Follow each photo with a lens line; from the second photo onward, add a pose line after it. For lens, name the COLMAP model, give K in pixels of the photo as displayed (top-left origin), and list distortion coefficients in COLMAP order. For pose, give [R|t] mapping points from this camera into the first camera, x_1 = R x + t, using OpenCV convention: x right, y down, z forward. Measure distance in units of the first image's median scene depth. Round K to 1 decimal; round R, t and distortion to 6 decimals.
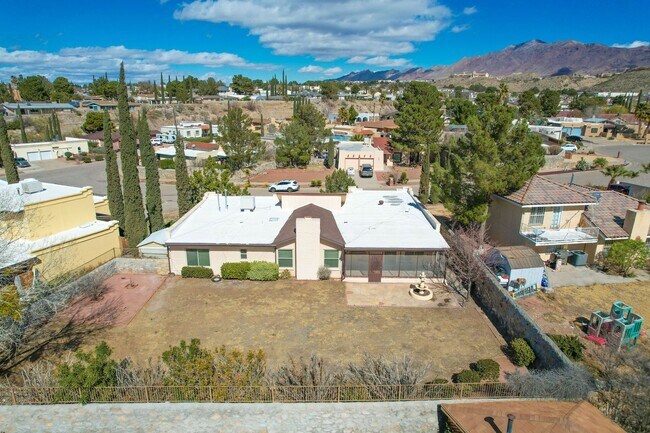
lens RADIAL K [[417.7, 0, 325.9], [0, 417.7, 218.3], [0, 0, 1]] dist [-0.078833, 0.071624]
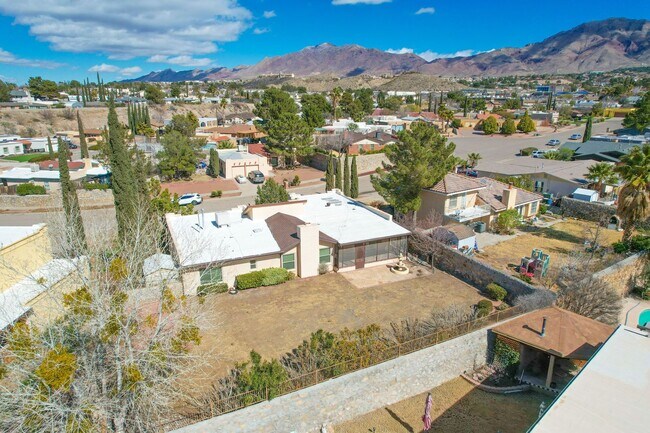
lens RADIAL K [[417.7, 0, 325.9], [0, 417.7, 218.3], [0, 0, 1]] dist [-0.078833, 0.071624]
pose [[0.903215, -0.127750, 0.409734, -0.125678], [0.127131, 0.991465, 0.028881, -0.011679], [-0.409927, 0.026004, 0.911748, -0.024390]]
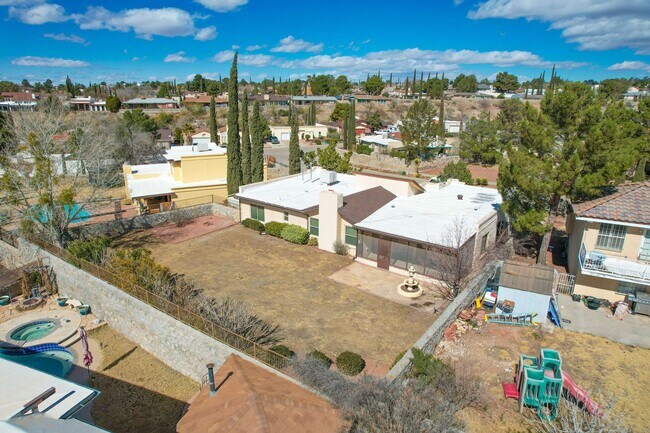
lens RADIAL K [[417.7, 0, 325.9], [0, 417.7, 218.3], [0, 0, 1]] dist [-0.078833, 0.071624]
pose [[0.798832, 0.175355, -0.575428, 0.146907], [-0.175420, 0.982900, 0.056003, 0.002584], [0.575408, 0.056204, 0.815933, 0.038710]]
